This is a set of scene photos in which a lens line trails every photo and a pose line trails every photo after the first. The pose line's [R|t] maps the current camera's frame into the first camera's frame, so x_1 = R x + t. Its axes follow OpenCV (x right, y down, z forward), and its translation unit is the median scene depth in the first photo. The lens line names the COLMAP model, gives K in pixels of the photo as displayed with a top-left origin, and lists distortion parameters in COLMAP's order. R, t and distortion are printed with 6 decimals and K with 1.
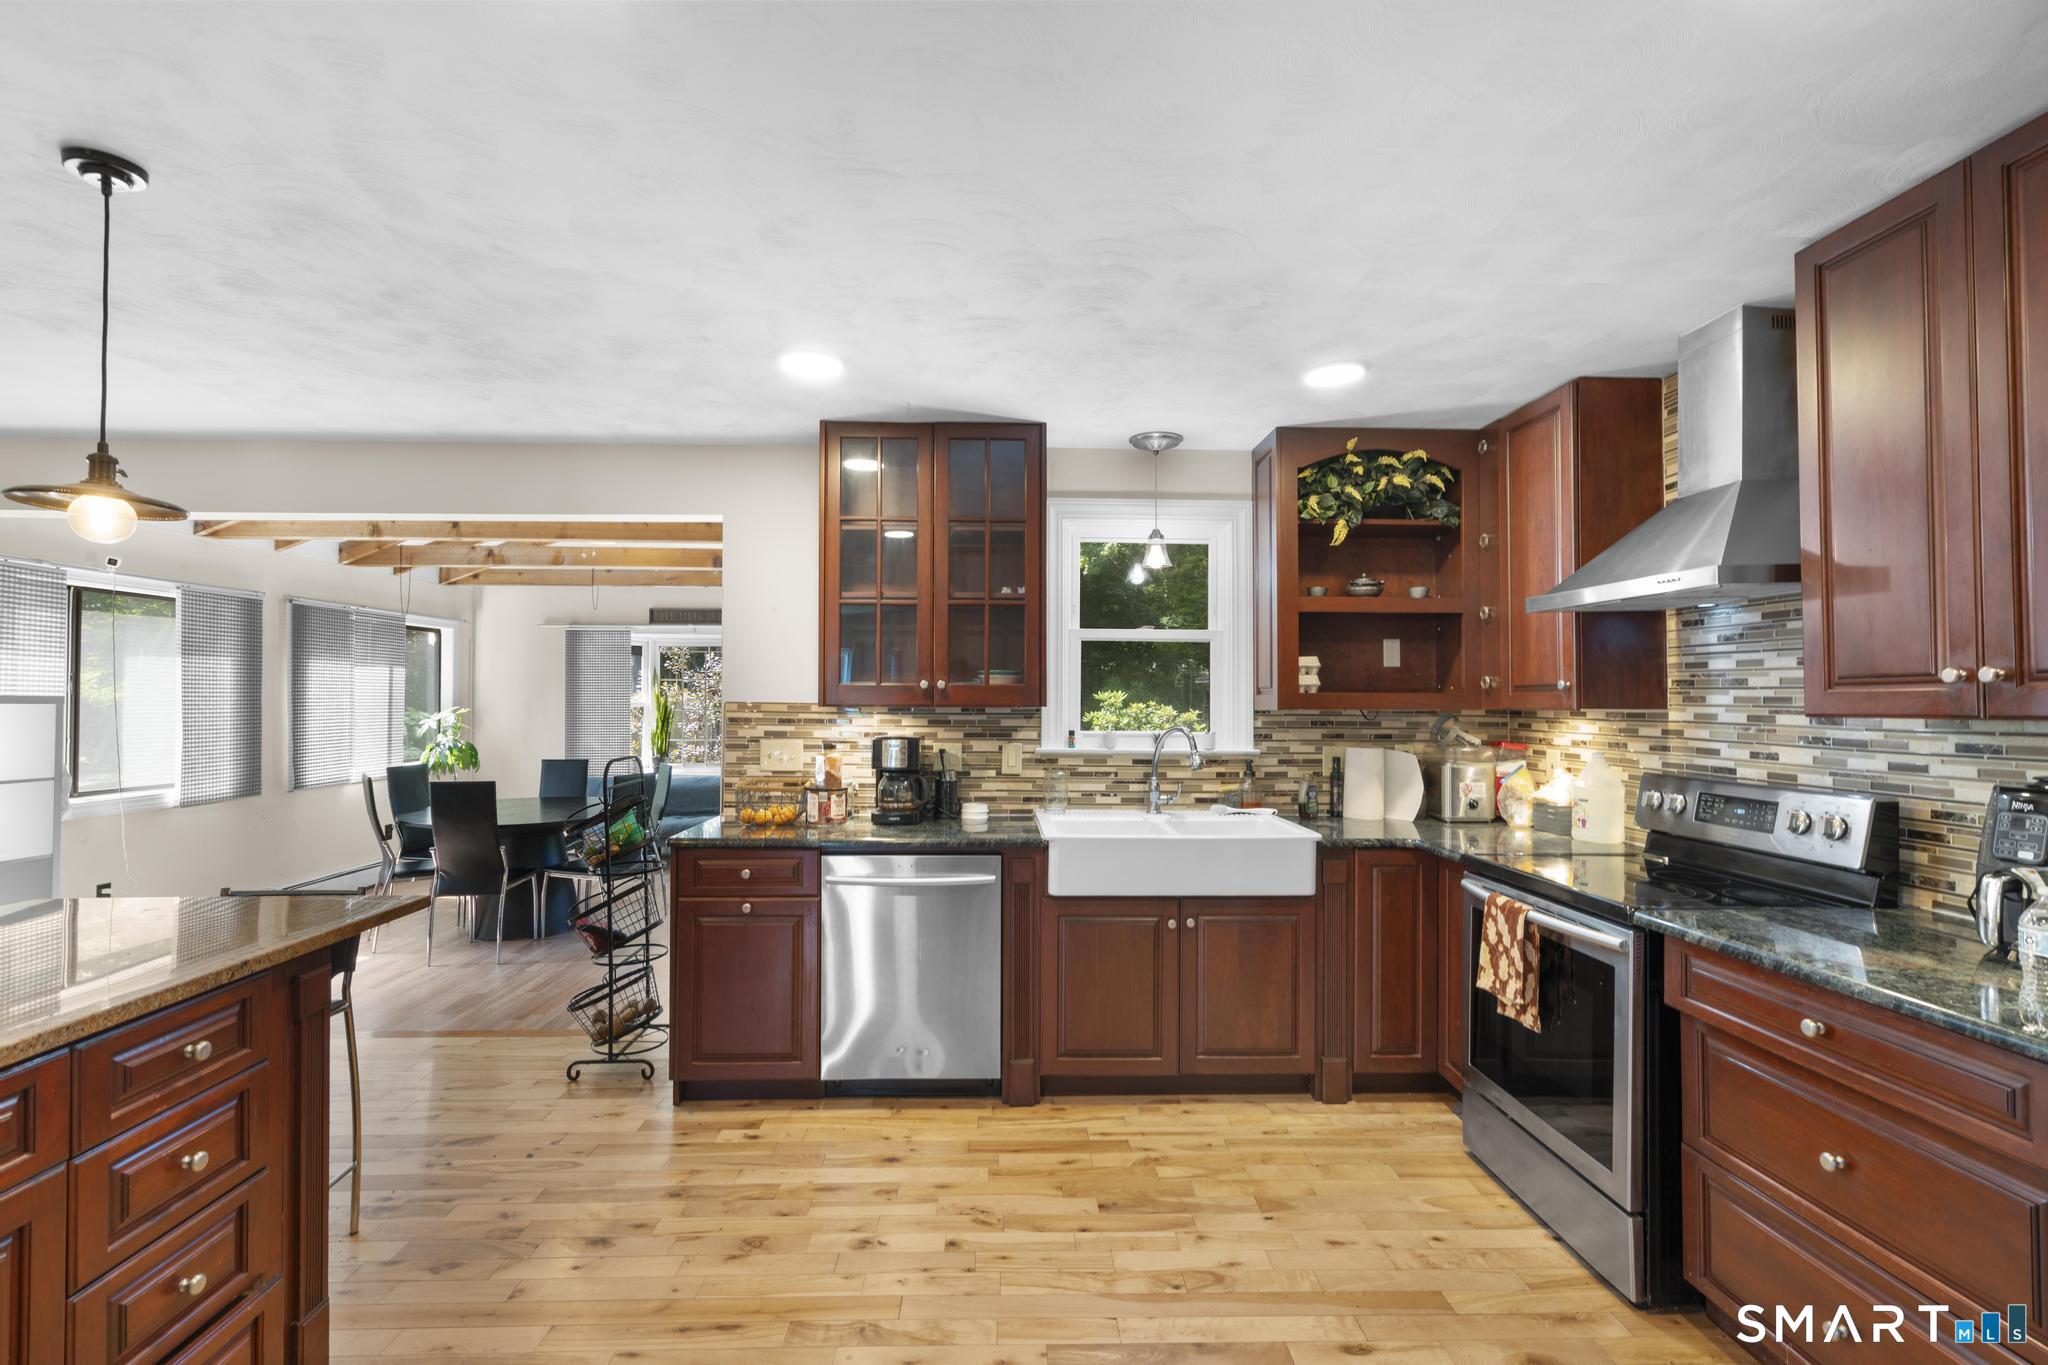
lens RADIAL K [[917.9, 0, 1026.9], [0, 917.9, 689.6], [0, 0, 1]] dist [-0.013044, 0.004540]
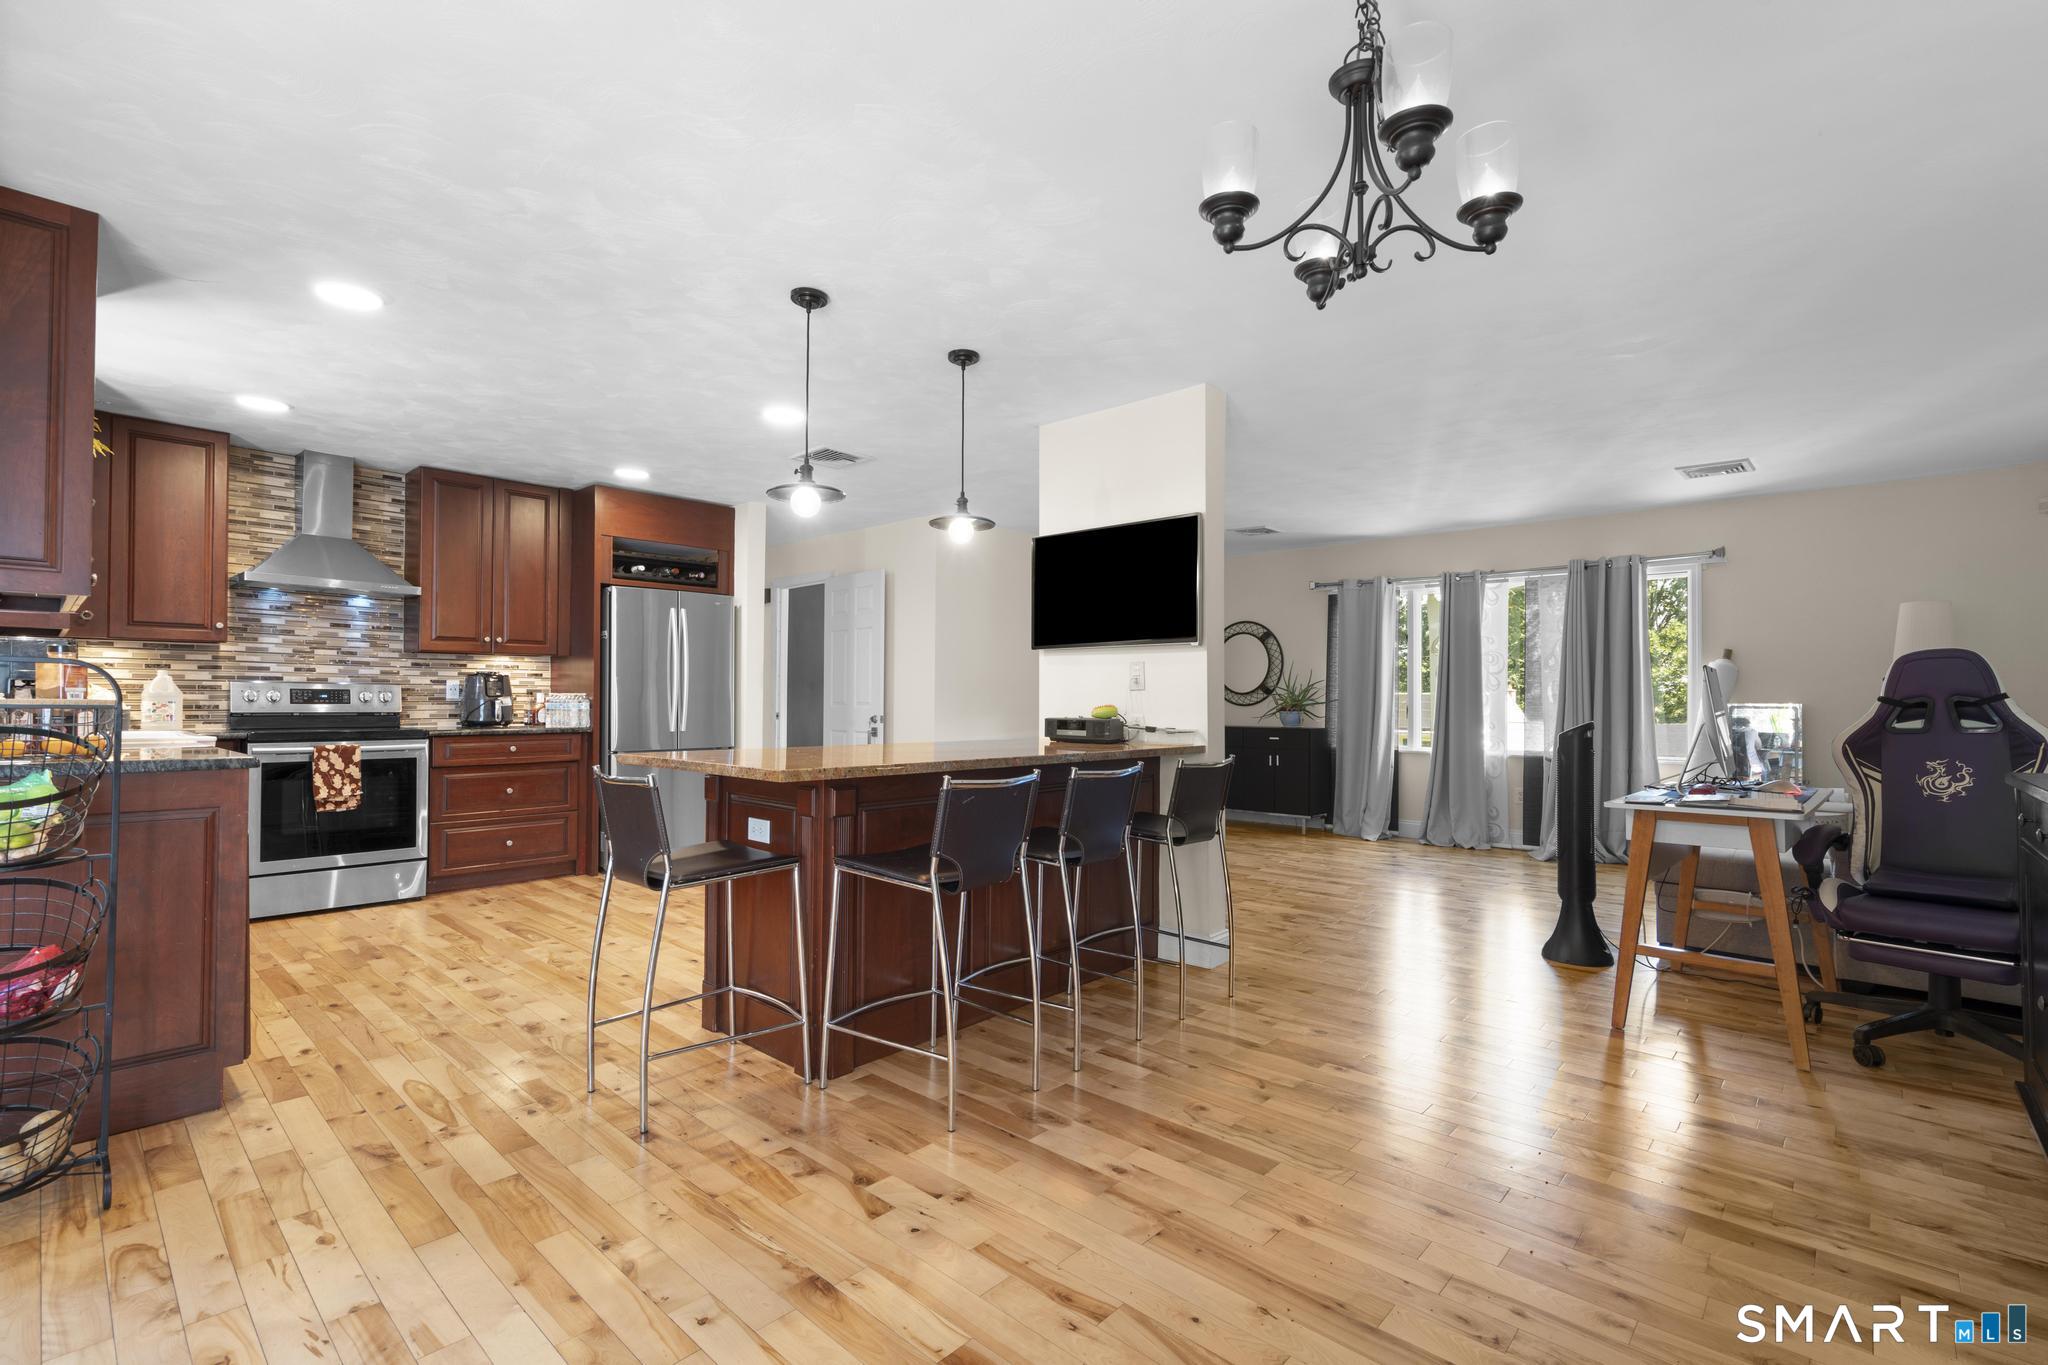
lens RADIAL K [[917.9, 0, 1026.9], [0, 917.9, 689.6], [0, 0, 1]] dist [-0.013044, 0.004540]
pose [[-0.715408, 0.001574, 0.698706, -1.738239], [-0.017147, 0.999657, -0.019808, 0.129864], [-0.698497, -0.026152, -0.715135, 1.335860]]
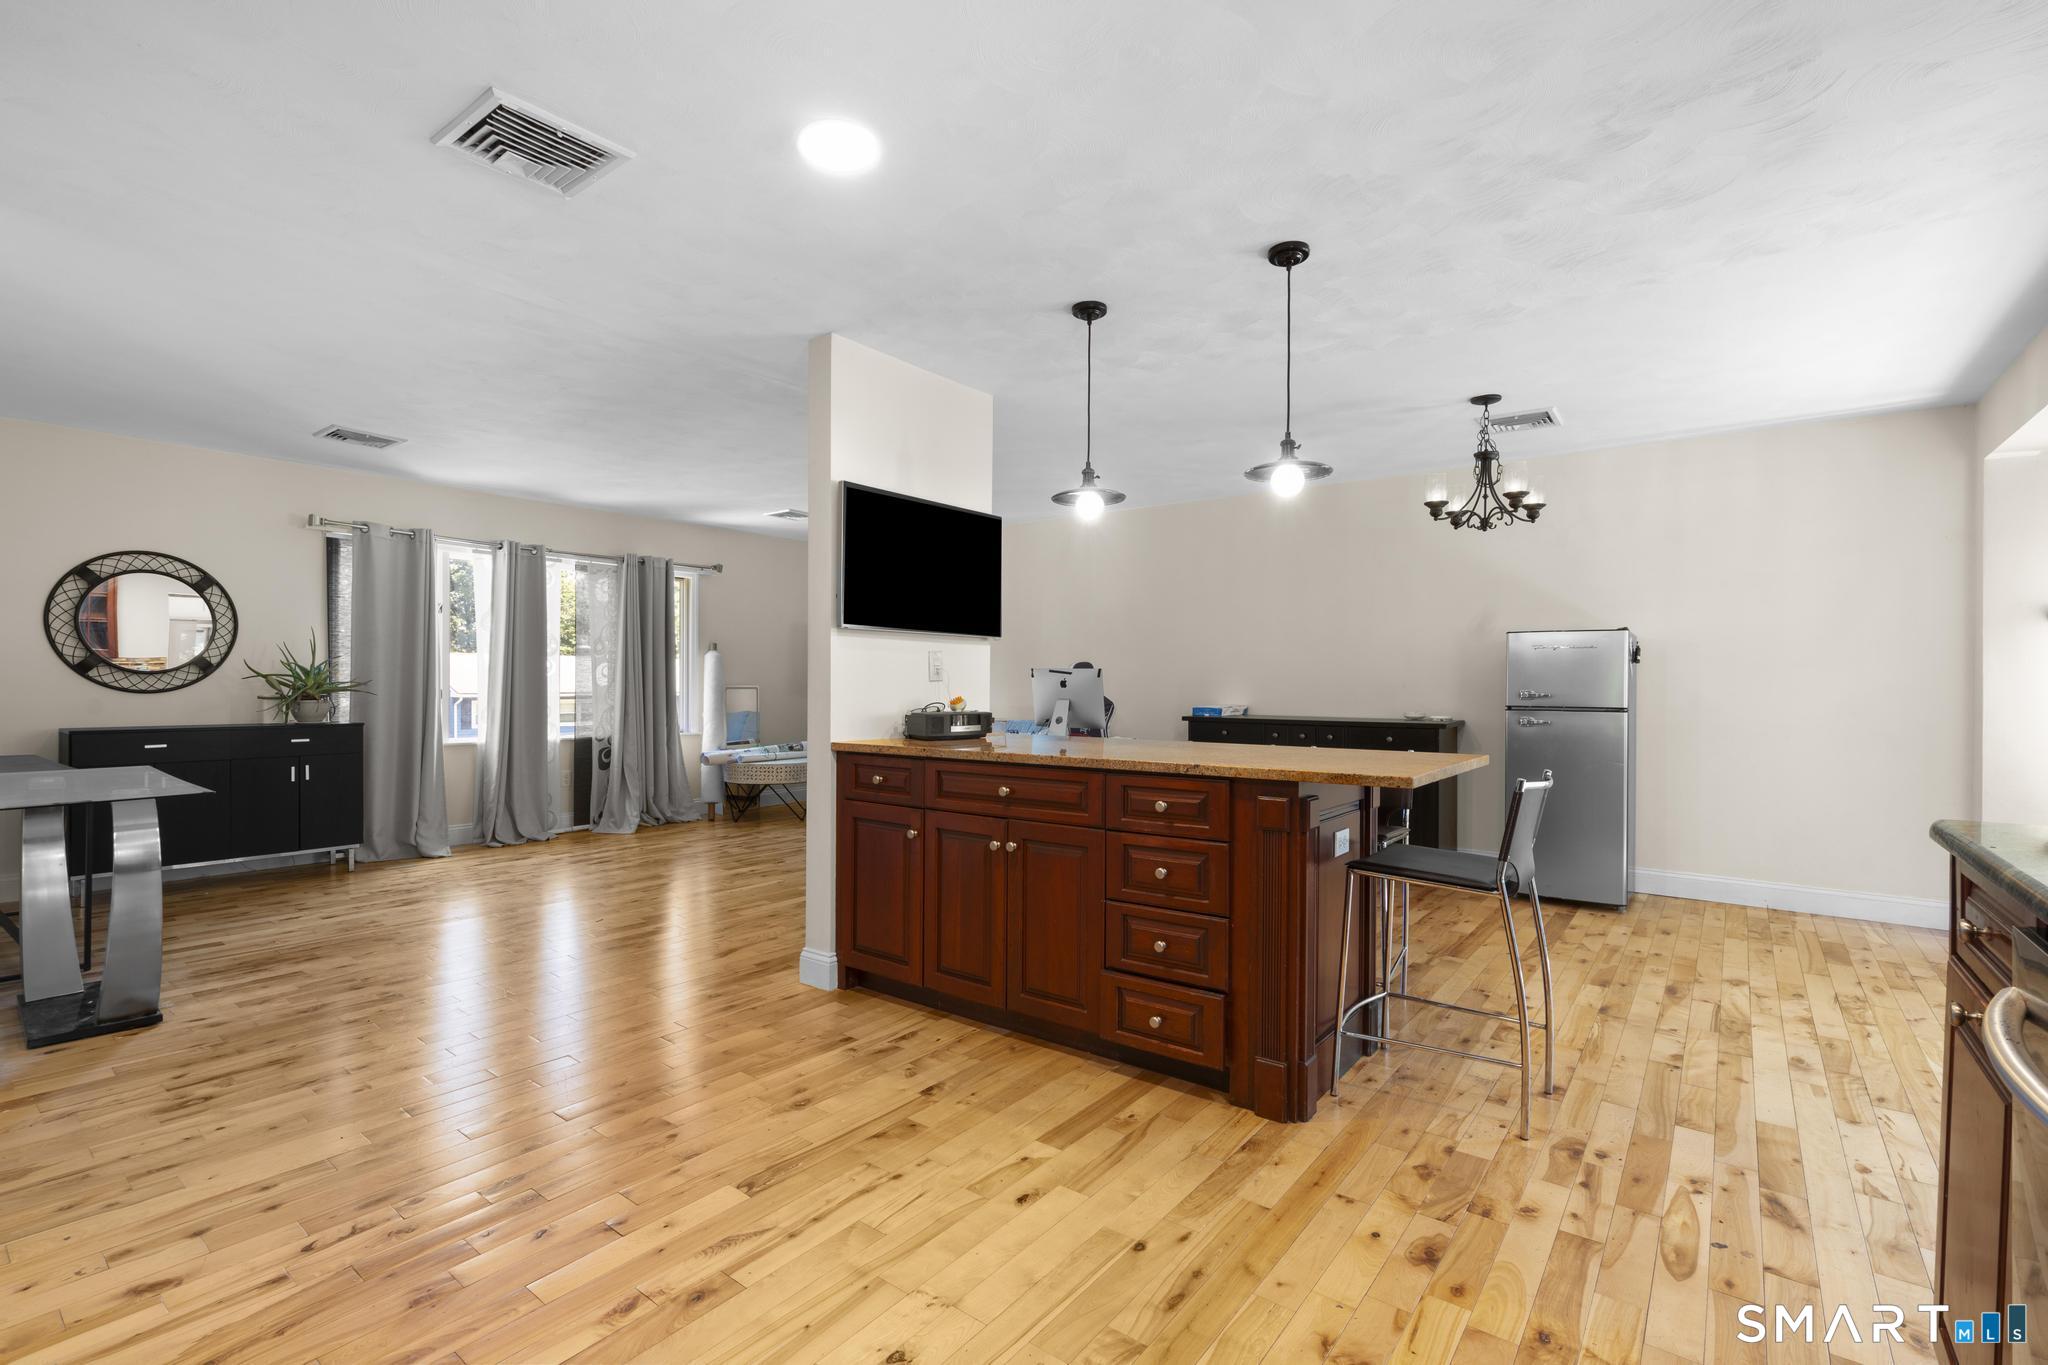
lens RADIAL K [[917.9, 0, 1026.9], [0, 917.9, 689.6], [0, 0, 1]] dist [-0.013044, 0.004540]
pose [[-0.635350, 0.000799, -0.772224, 0.318380], [0.004362, 0.999987, -0.002554, 0.114519], [0.772212, -0.004991, -0.635345, 1.135856]]
